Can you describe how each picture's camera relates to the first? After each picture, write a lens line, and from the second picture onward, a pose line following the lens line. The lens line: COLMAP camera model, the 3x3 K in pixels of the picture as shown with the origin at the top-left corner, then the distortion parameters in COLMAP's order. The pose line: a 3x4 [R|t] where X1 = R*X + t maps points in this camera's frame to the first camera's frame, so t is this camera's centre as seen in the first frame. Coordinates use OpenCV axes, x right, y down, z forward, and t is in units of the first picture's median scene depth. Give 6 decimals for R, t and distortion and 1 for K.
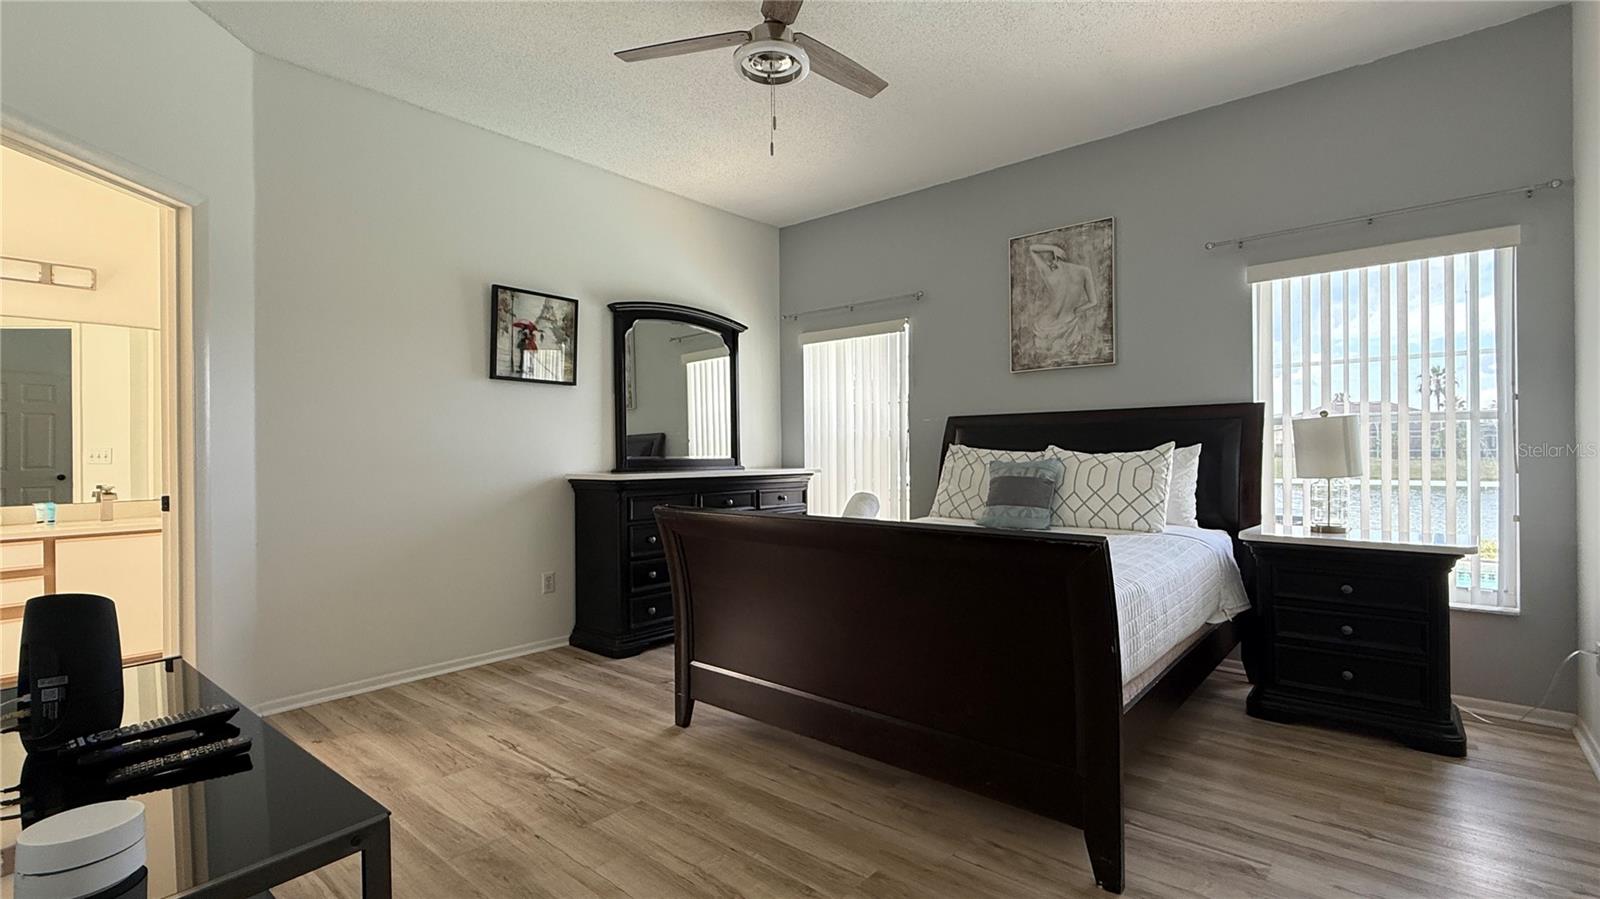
lens RADIAL K [[724.2, 0, 799.0], [0, 724.2, 452.5], [0, 0, 1]] dist [-0.018714, -0.000789]
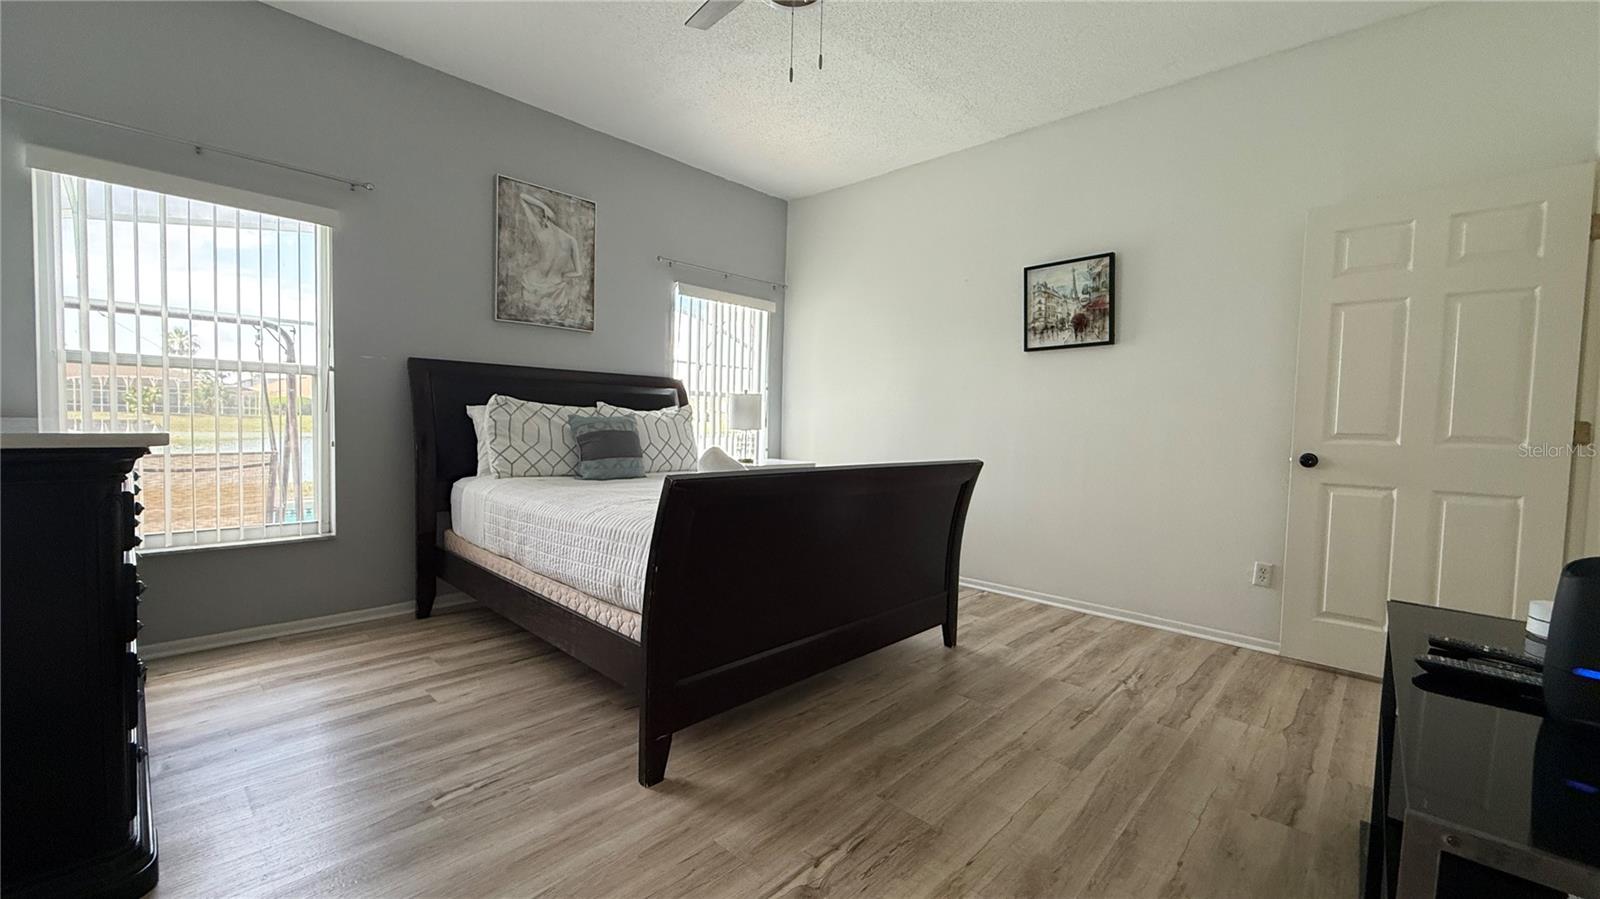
lens RADIAL K [[637.6, 0, 797.2], [0, 637.6, 457.1], [0, 0, 1]] dist [-0.013207, 0.000720]
pose [[0.035013, -0.051165, 0.998076, -0.571789], [-0.034733, 0.998023, 0.052381, 0.011853], [-0.998783, -0.036501, 0.033167, 0.624684]]
